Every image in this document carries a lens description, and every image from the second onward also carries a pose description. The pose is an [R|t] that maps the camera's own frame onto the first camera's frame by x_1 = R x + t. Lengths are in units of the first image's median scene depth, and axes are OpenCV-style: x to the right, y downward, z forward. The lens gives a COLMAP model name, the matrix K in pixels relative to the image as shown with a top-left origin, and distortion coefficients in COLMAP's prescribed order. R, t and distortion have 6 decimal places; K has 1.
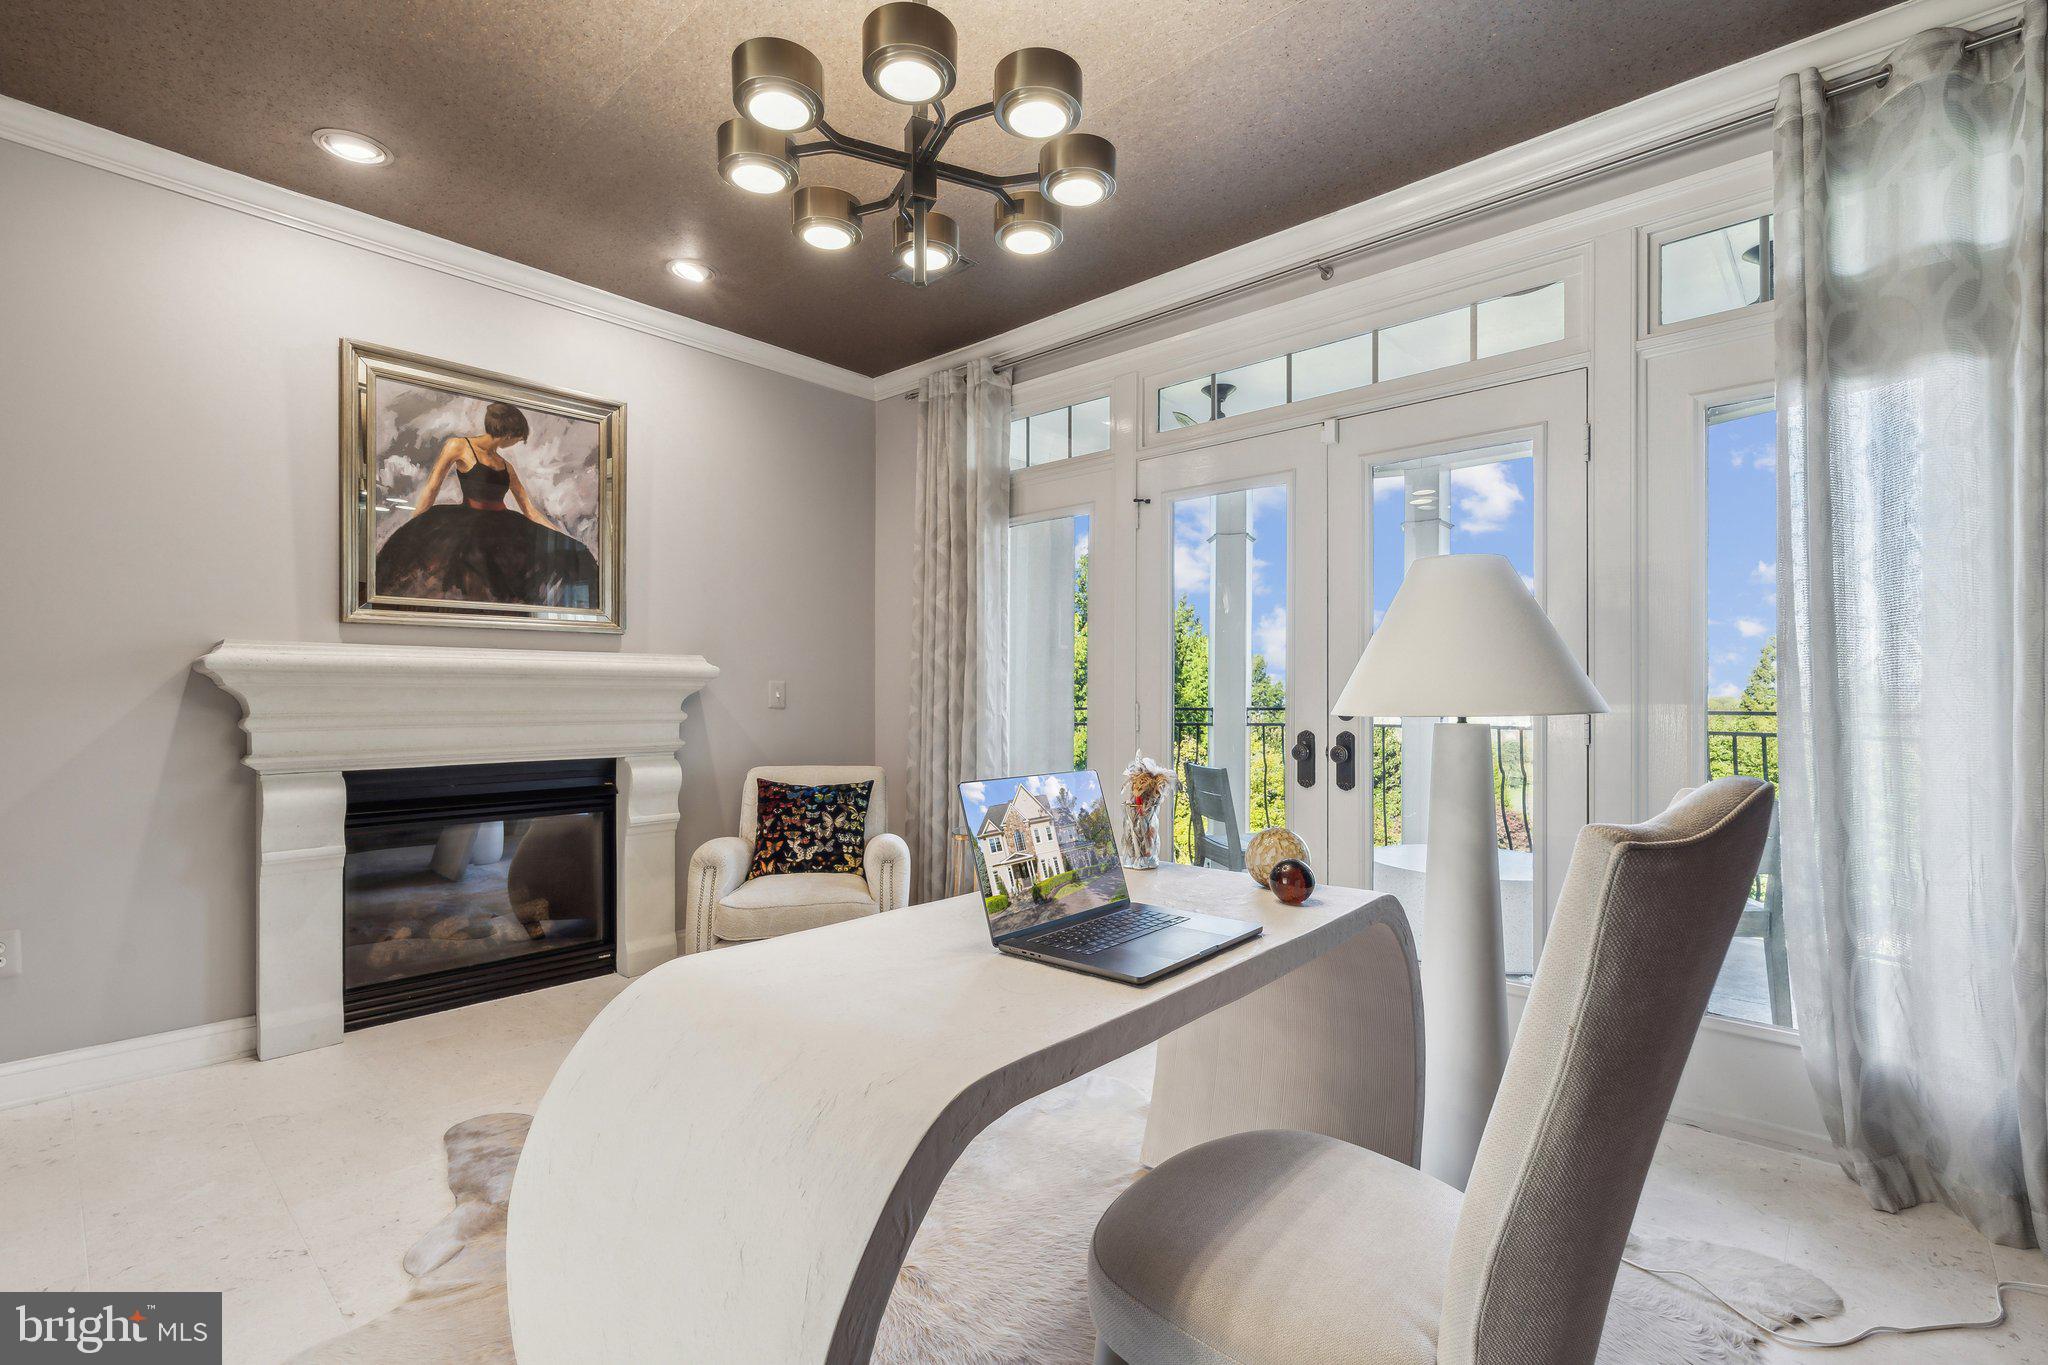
lens RADIAL K [[934.0, 0, 1024.0], [0, 934.0, 682.5], [0, 0, 1]] dist [-0.003463, -0.000990]
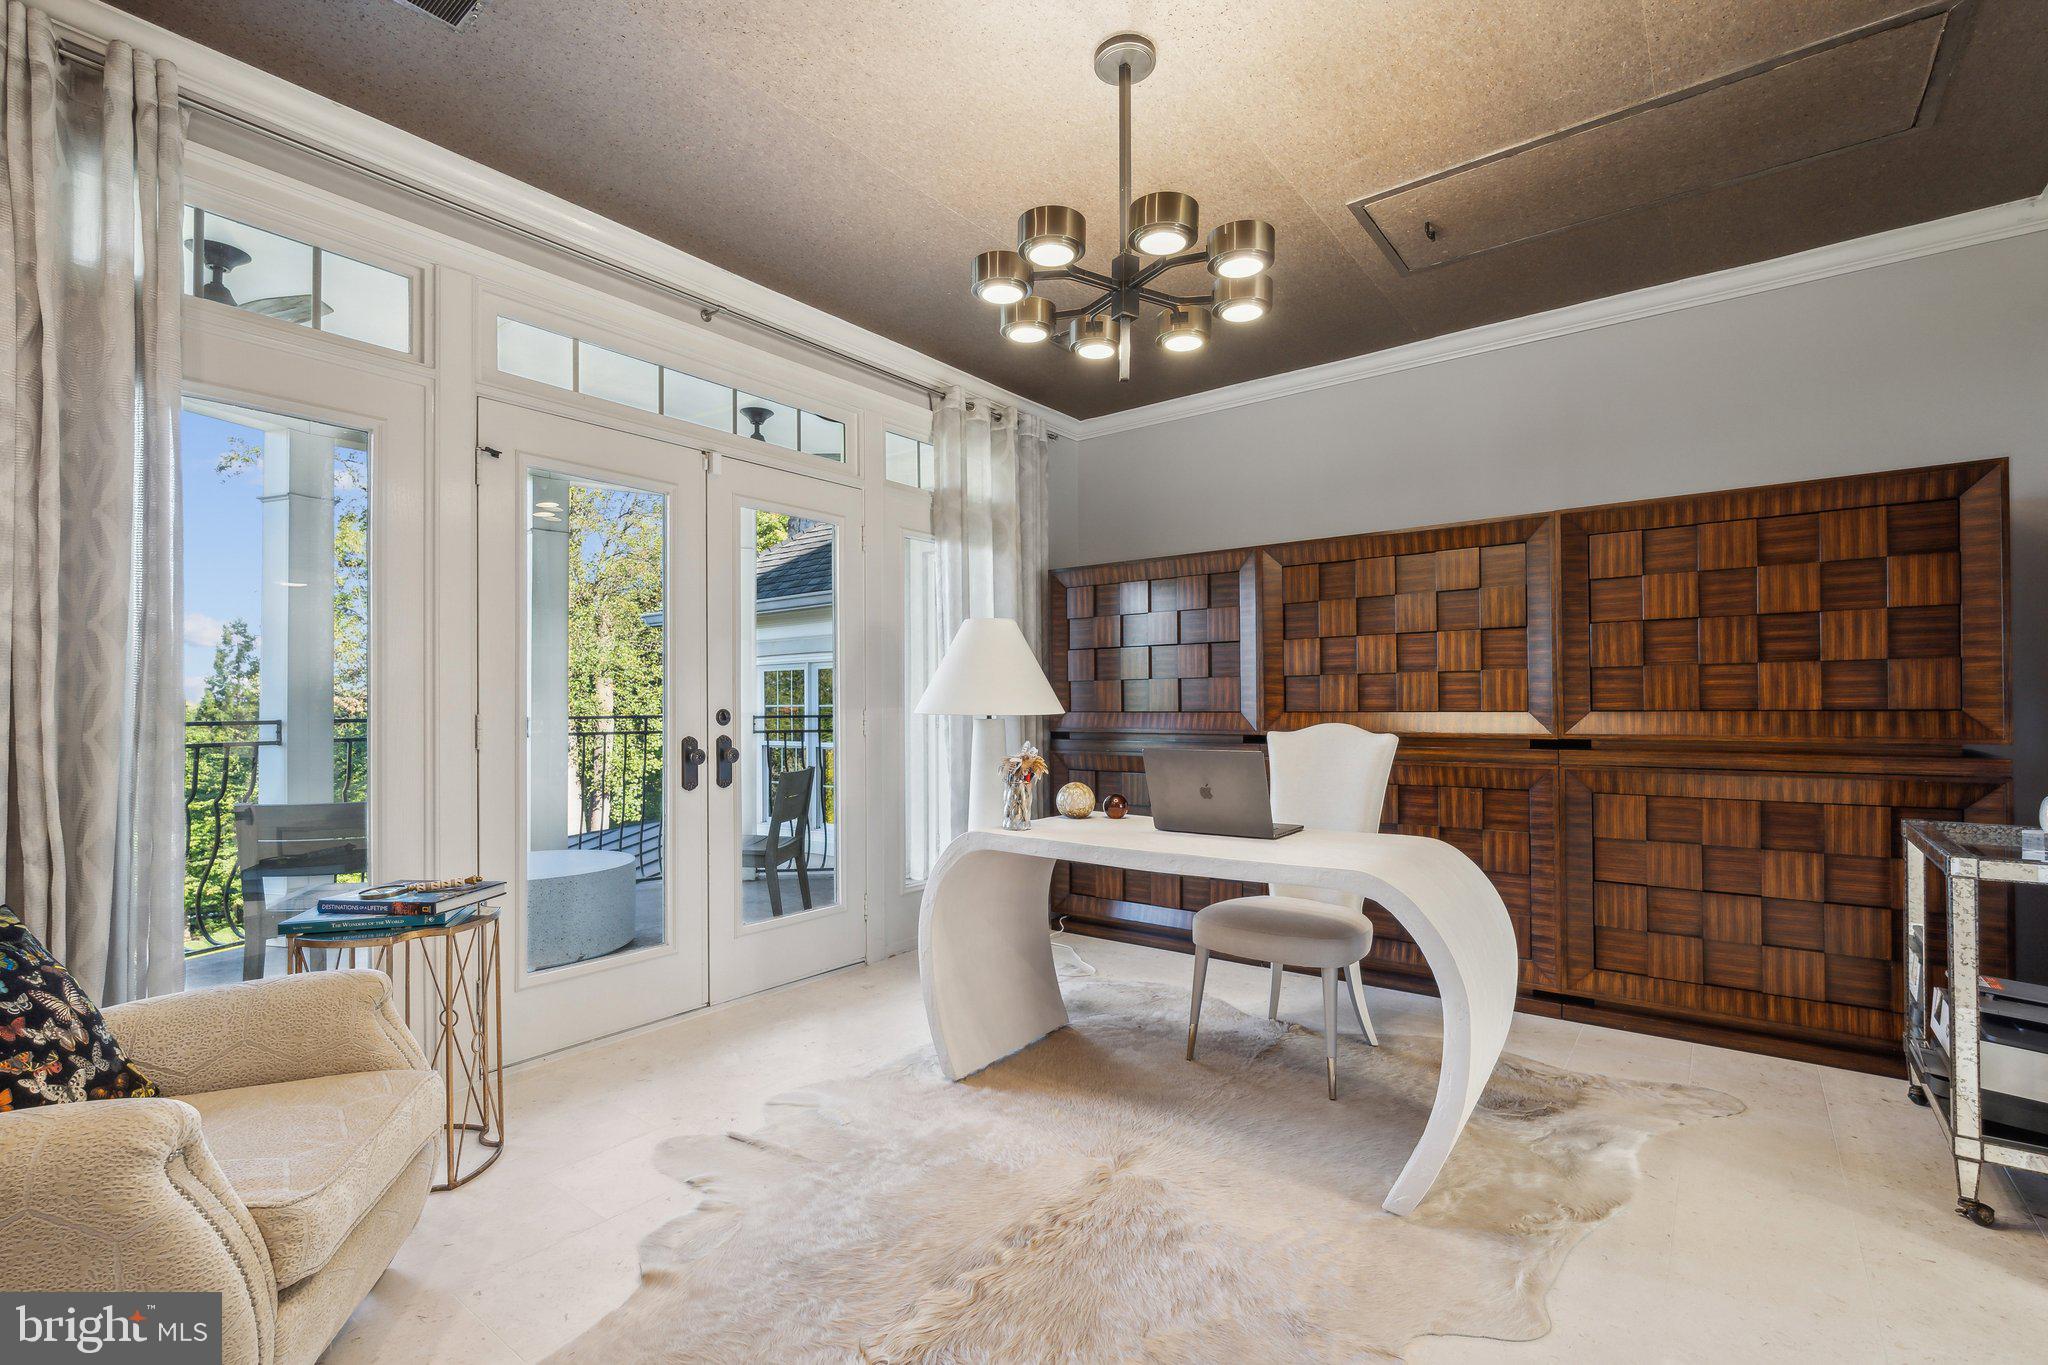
lens RADIAL K [[917.9, 0, 1029.2], [0, 917.9, 681.2], [0, 0, 1]] dist [-0.004573, 0.000932]
pose [[-0.097189, 0.024511, 0.994964, -0.737407], [-0.016818, 0.999514, -0.026266, 0.009227], [-0.995124, -0.019286, -0.096729, 0.693399]]
